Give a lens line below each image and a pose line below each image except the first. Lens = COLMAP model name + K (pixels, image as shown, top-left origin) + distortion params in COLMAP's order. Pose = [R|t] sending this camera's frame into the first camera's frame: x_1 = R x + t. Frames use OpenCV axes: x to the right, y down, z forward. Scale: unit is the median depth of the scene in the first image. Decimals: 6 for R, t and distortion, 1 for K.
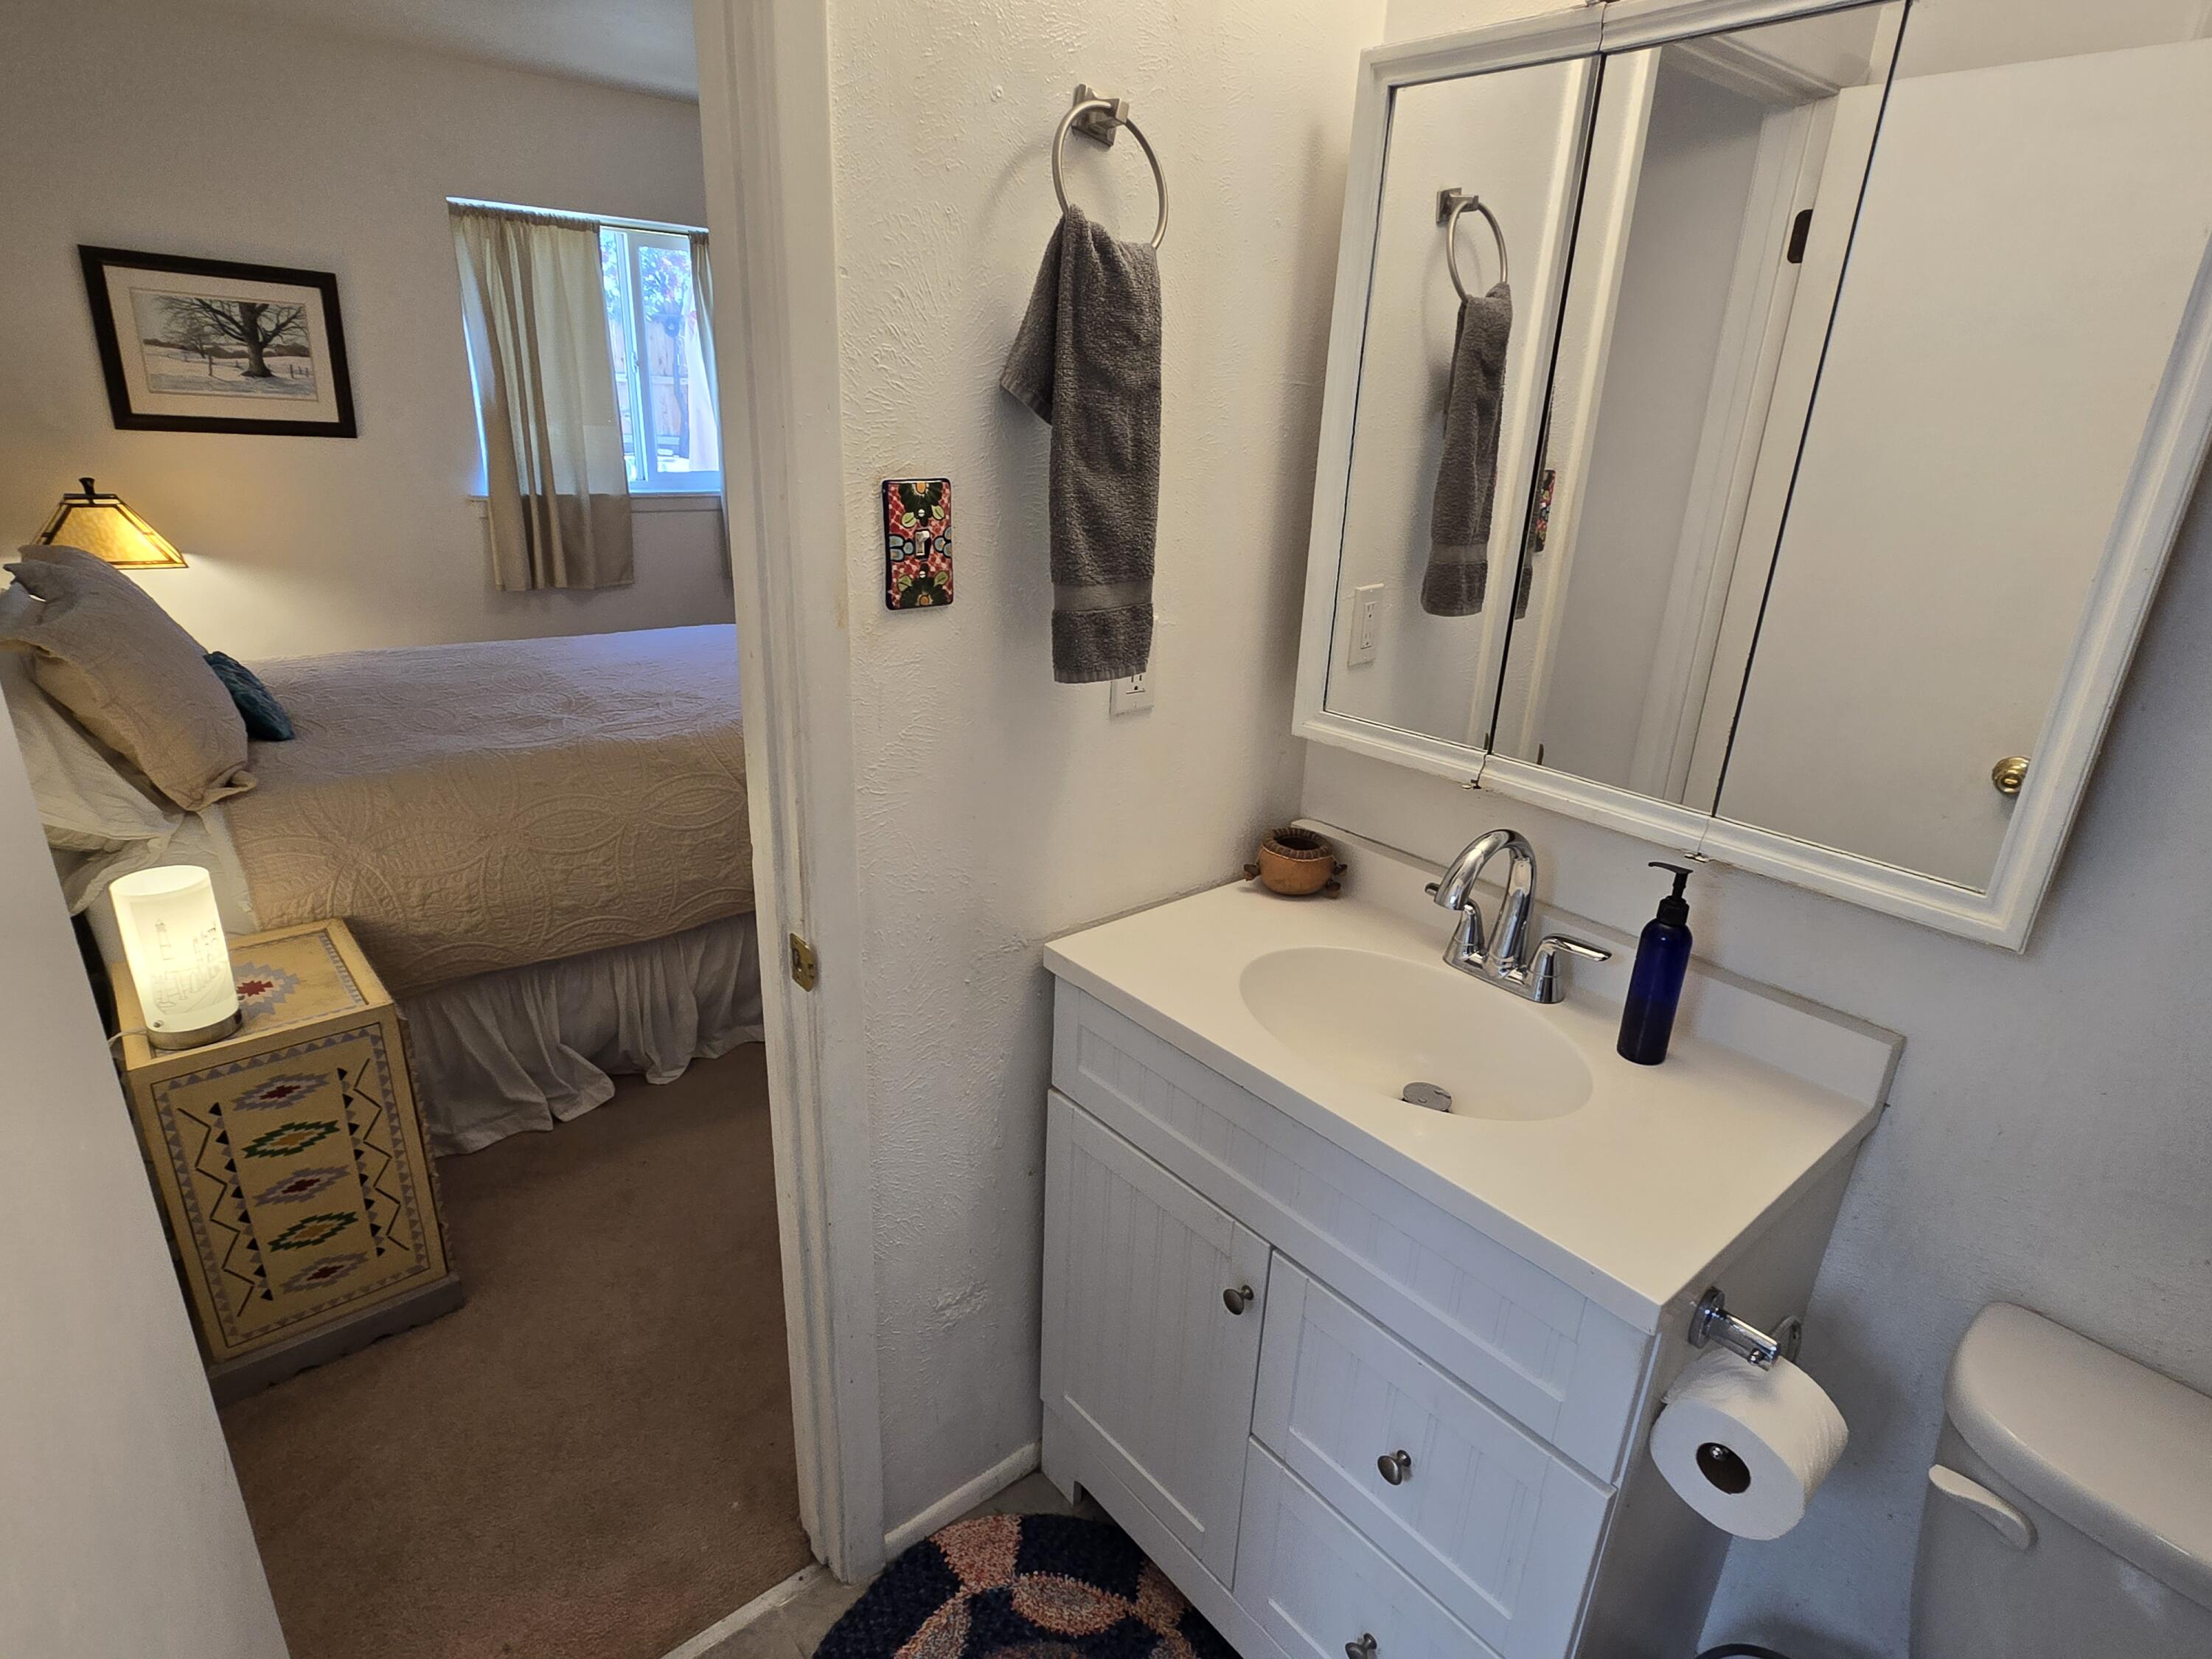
lens RADIAL K [[1186.9, 0, 1096.0], [0, 1186.9, 851.9], [0, 0, 1]] dist [0.001474, 0.003642]
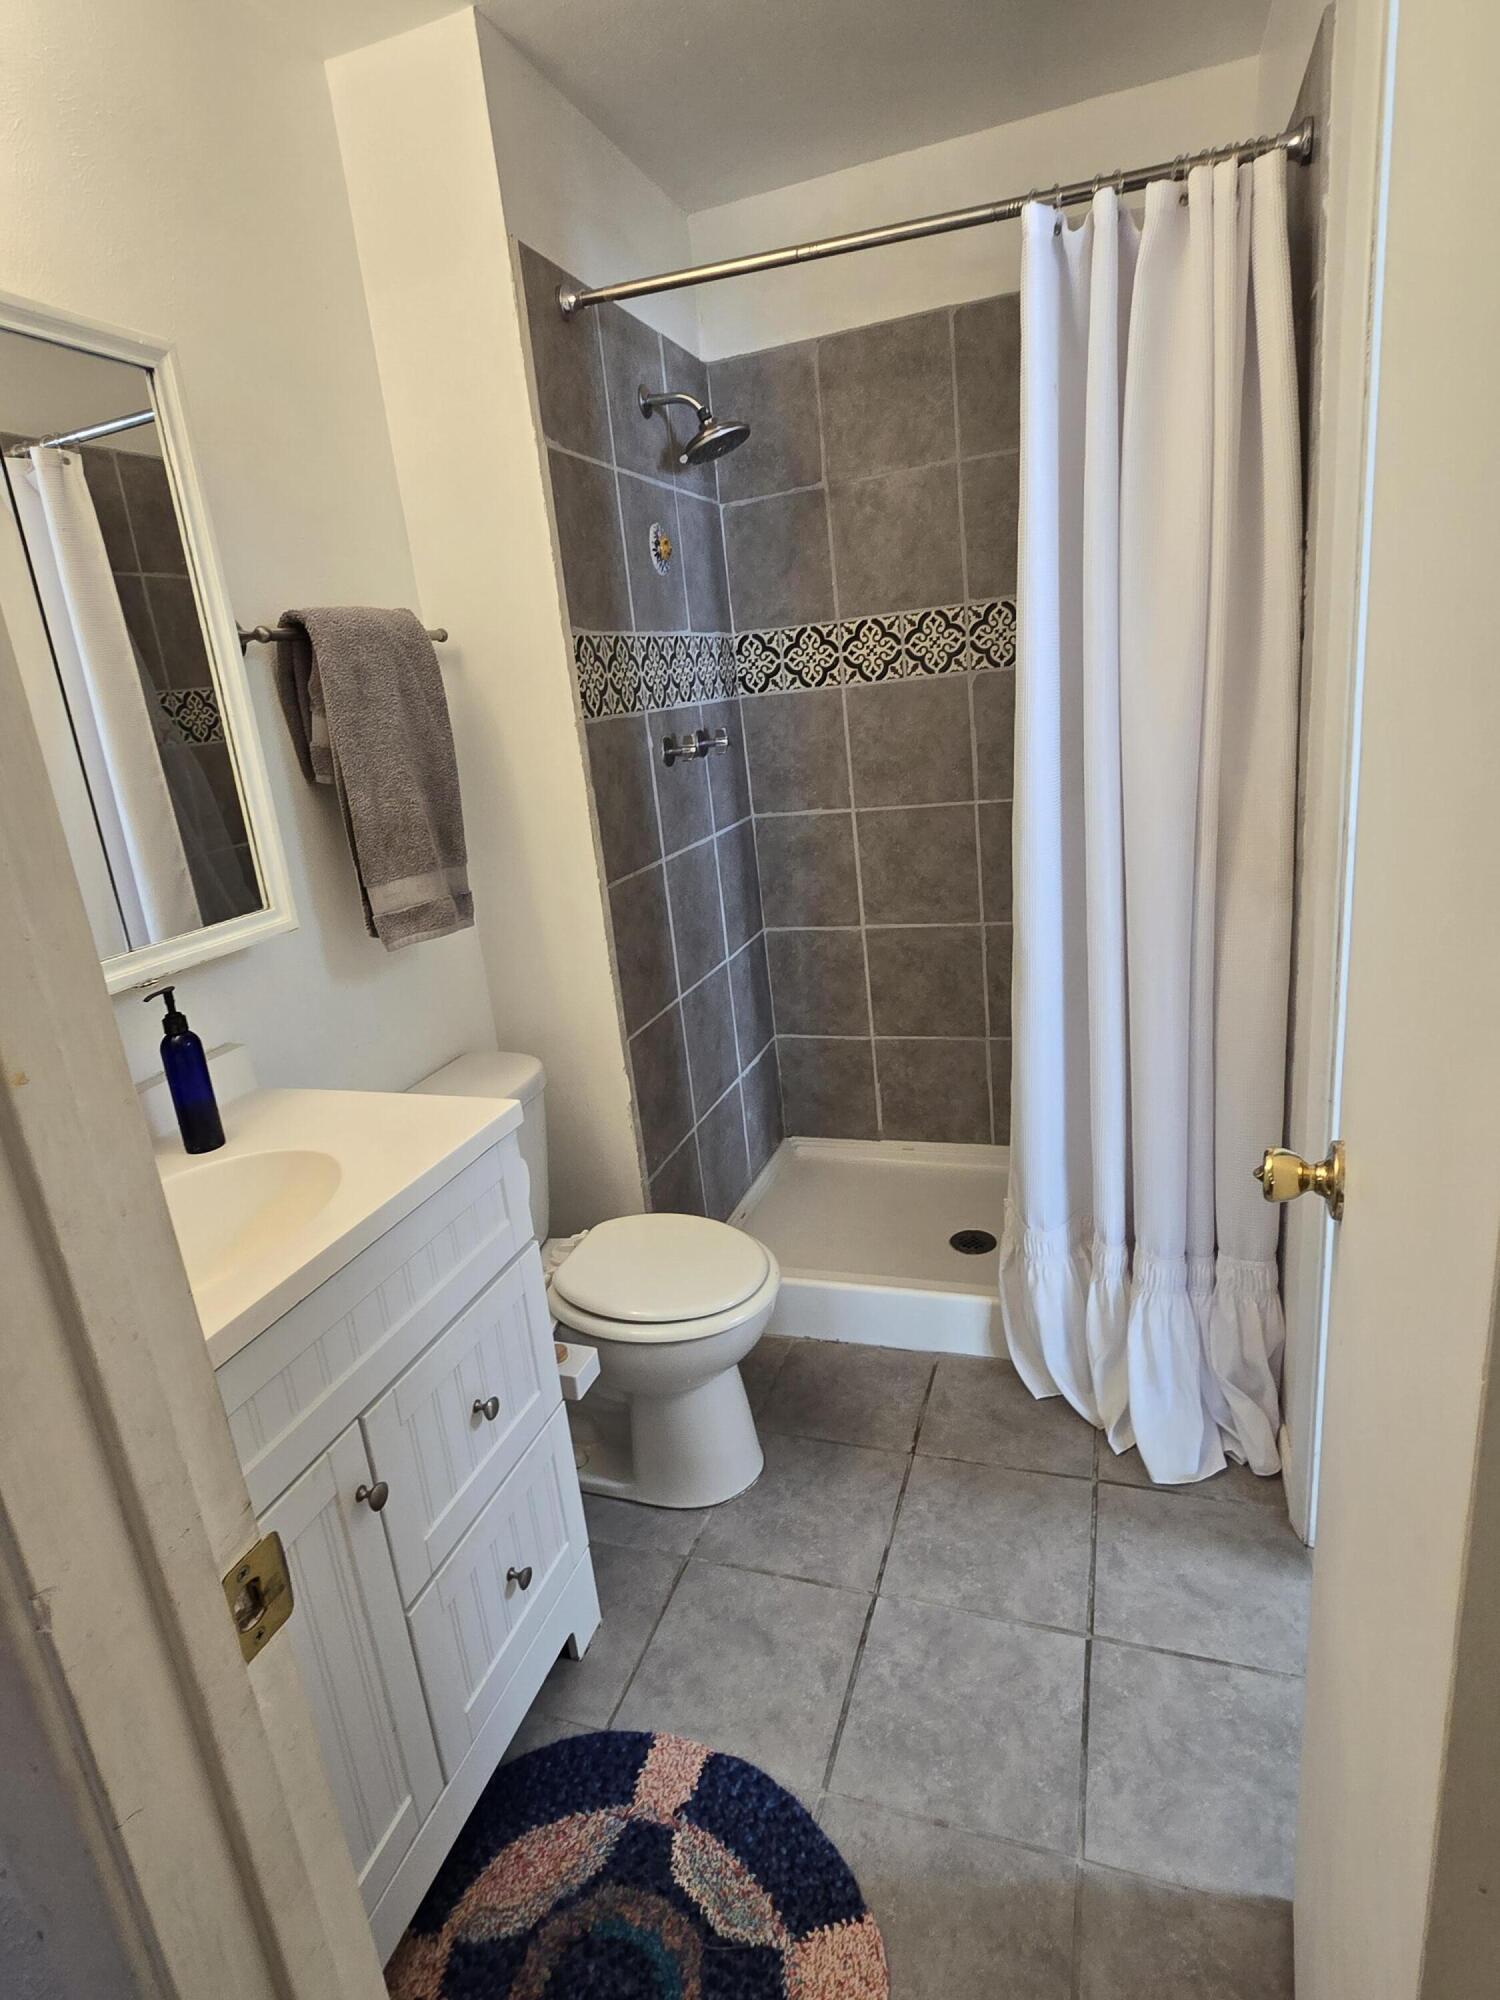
lens RADIAL K [[1073.2, 0, 734.7], [0, 1073.2, 989.7], [0, 0, 1]] dist [0.001474, 0.003642]
pose [[-0.506639, -0.227618, 0.831569, -0.658618], [0.389305, 0.800192, 0.456216, -0.236739], [-0.769258, 0.554871, -0.316796, 0.815495]]
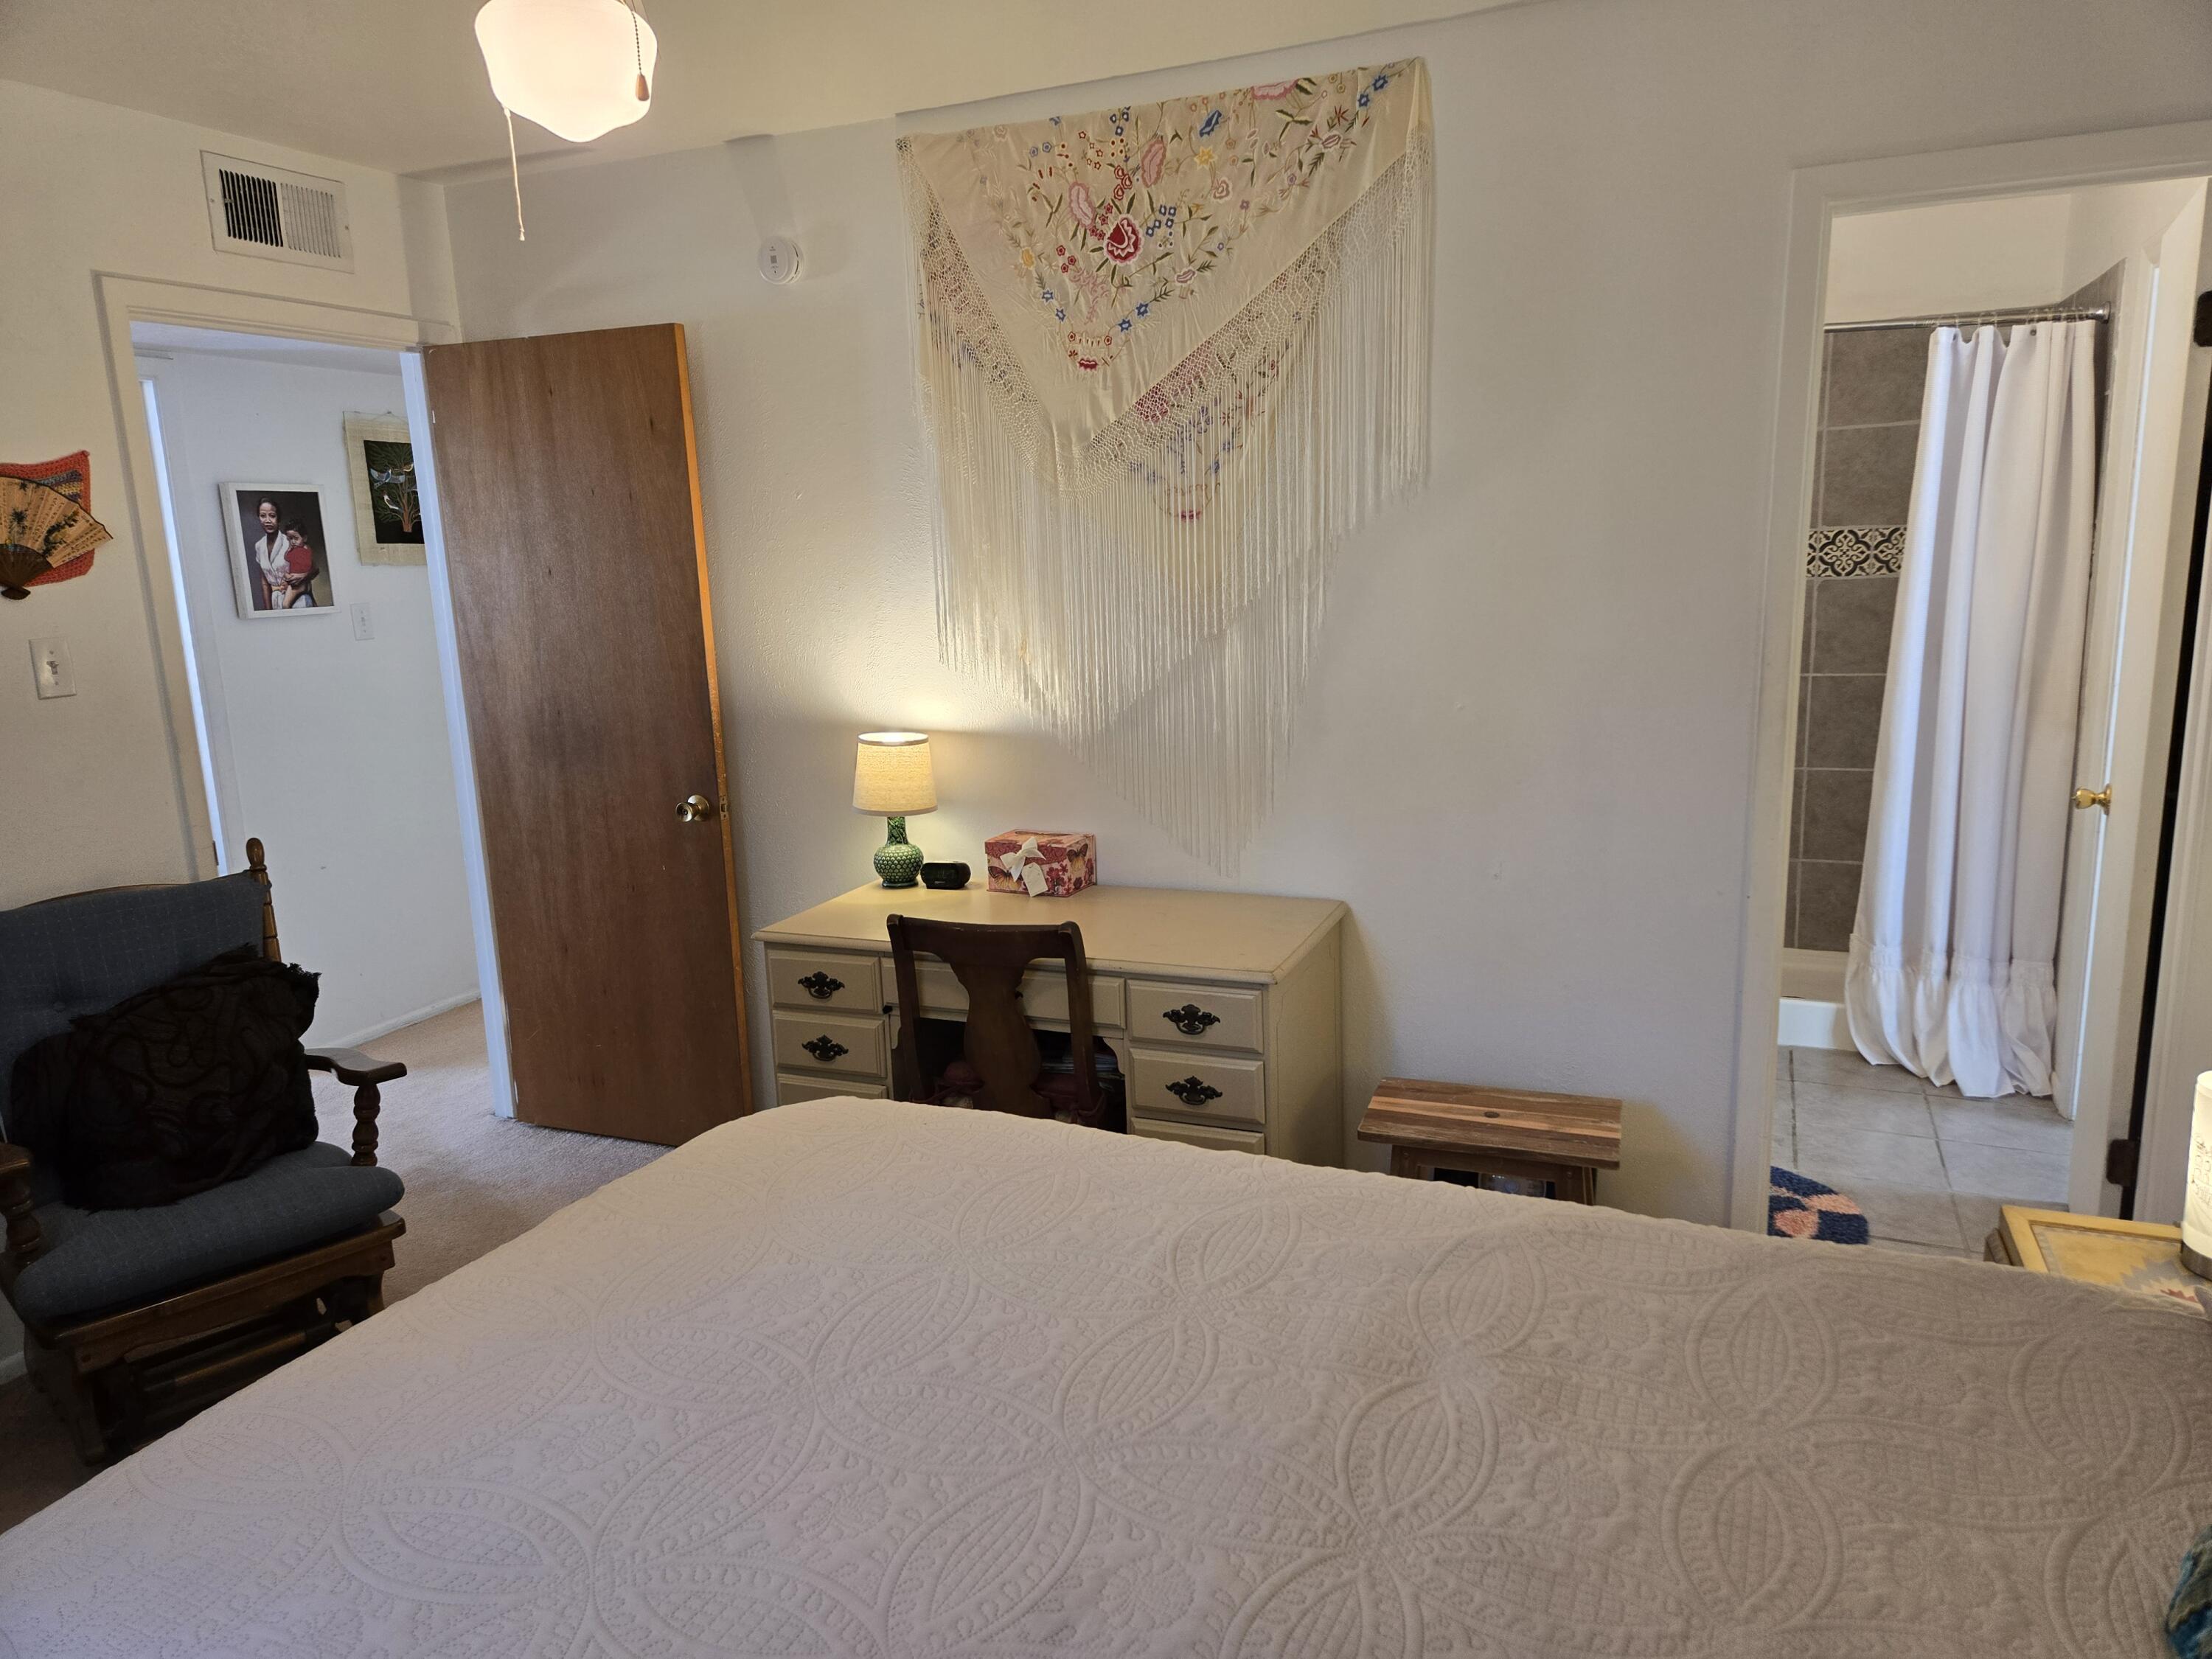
lens RADIAL K [[1504.9, 0, 1110.0], [0, 1504.9, 837.1], [0, 0, 1]] dist [0.065849, -0.012718]
pose [[-0.447669, -0.195028, 0.872672, -1.576832], [0.334756, 0.868406, 0.365800, -0.919886], [-0.829175, 0.455890, -0.323472, 2.234097]]
